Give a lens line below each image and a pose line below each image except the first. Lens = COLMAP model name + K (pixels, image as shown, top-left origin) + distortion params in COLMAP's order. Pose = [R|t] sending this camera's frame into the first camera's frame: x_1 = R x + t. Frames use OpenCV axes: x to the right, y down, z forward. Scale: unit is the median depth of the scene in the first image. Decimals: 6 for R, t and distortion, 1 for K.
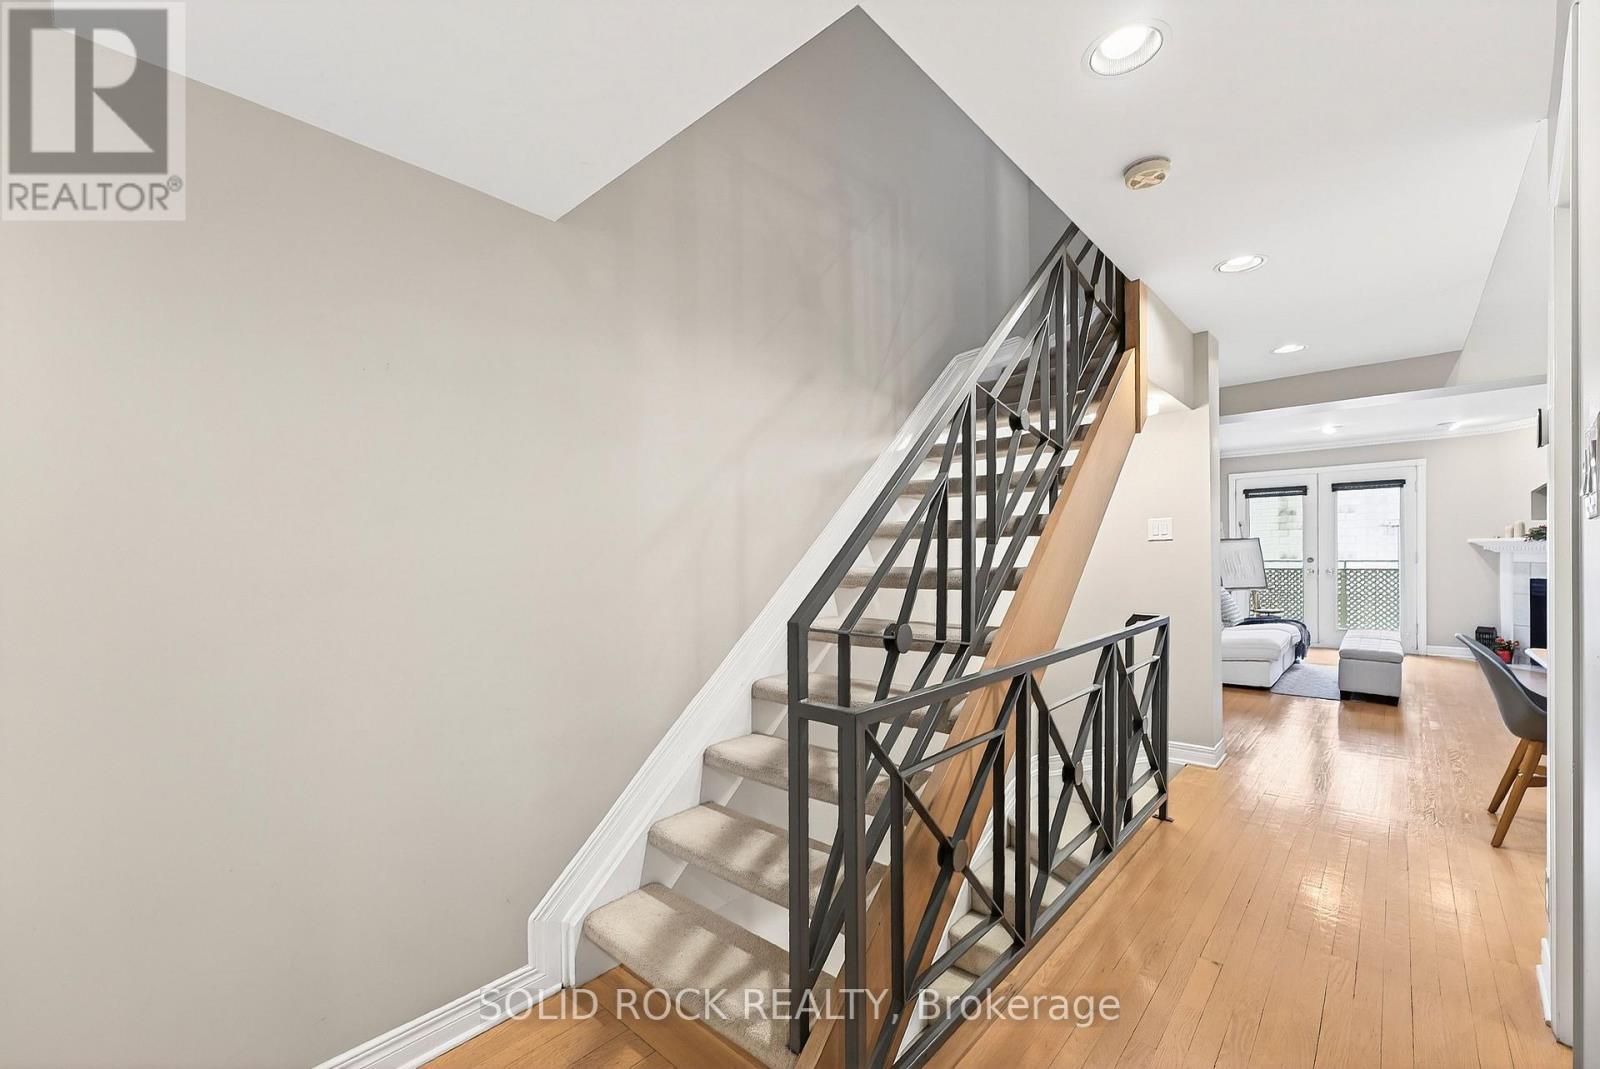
lens RADIAL K [[657.7, 0, 777.9], [0, 657.7, 559.8], [0, 0, 1]] dist [0.001478, 0.000415]
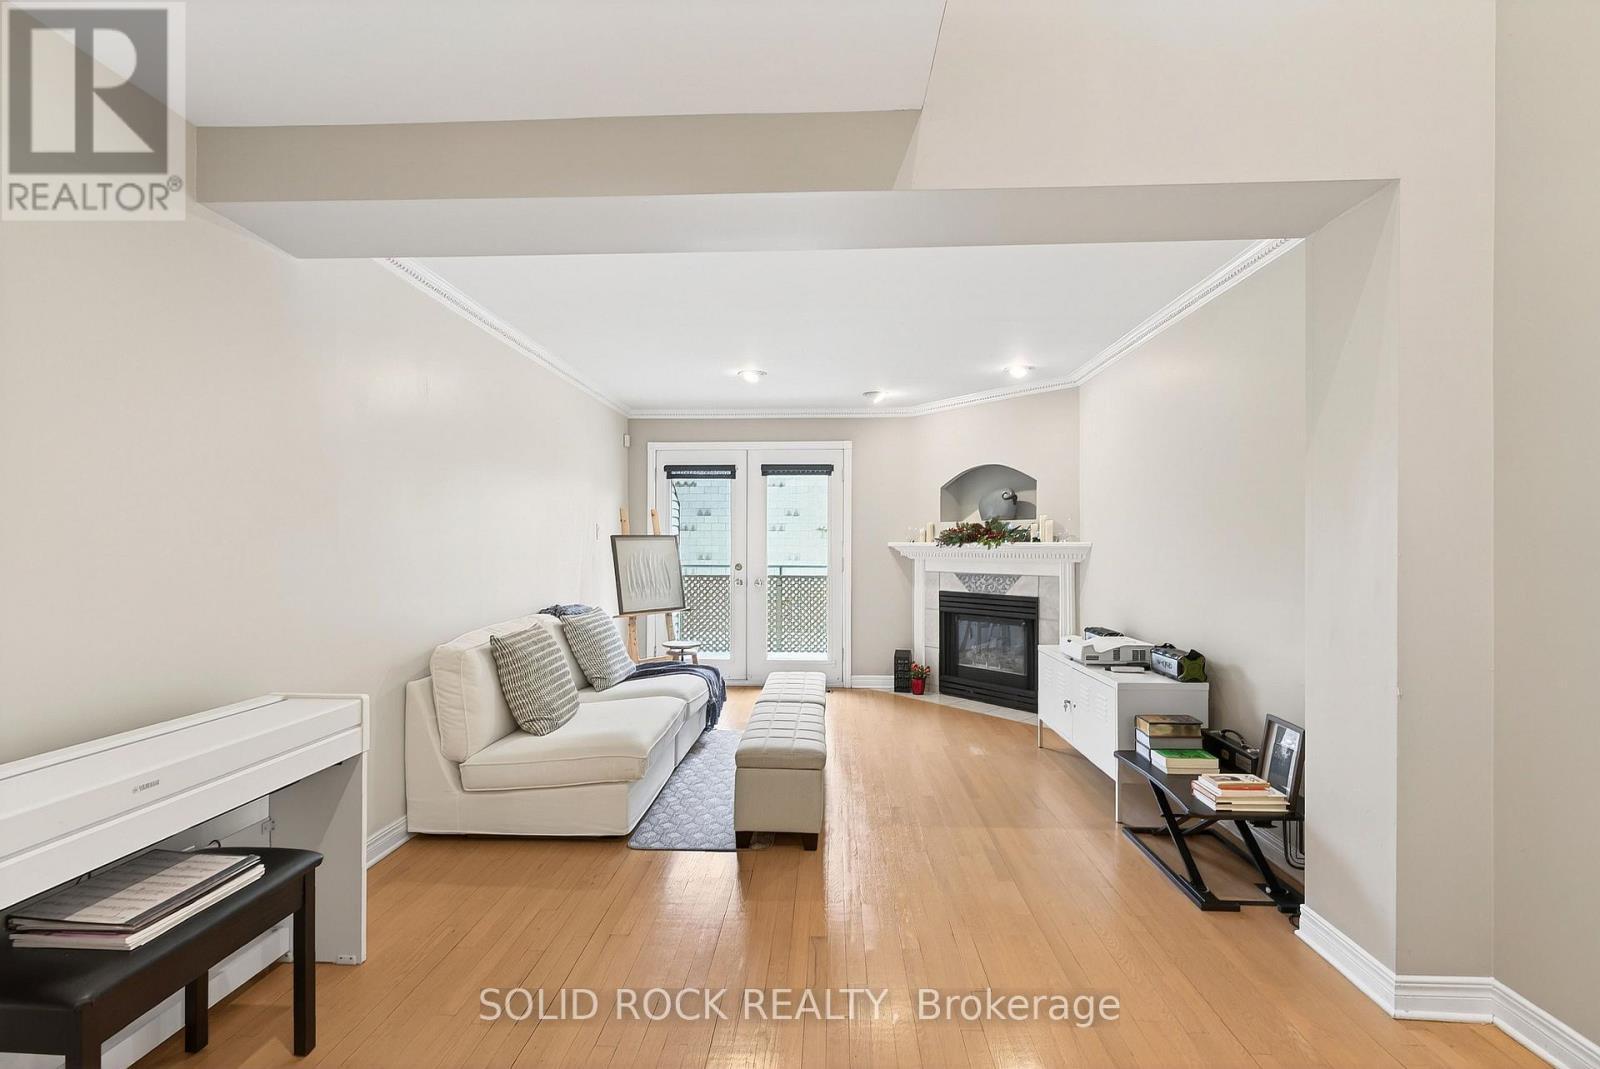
lens RADIAL K [[653.4, 0, 800.0], [0, 653.4, 534.5], [0, 0, 1]] dist [0.000094, -0.000082]
pose [[0.760658, 0.028935, 0.648508, 0.421926], [-0.007661, 0.999337, -0.035602, -0.011403], [-0.649108, 0.022113, 0.760375, 0.437549]]
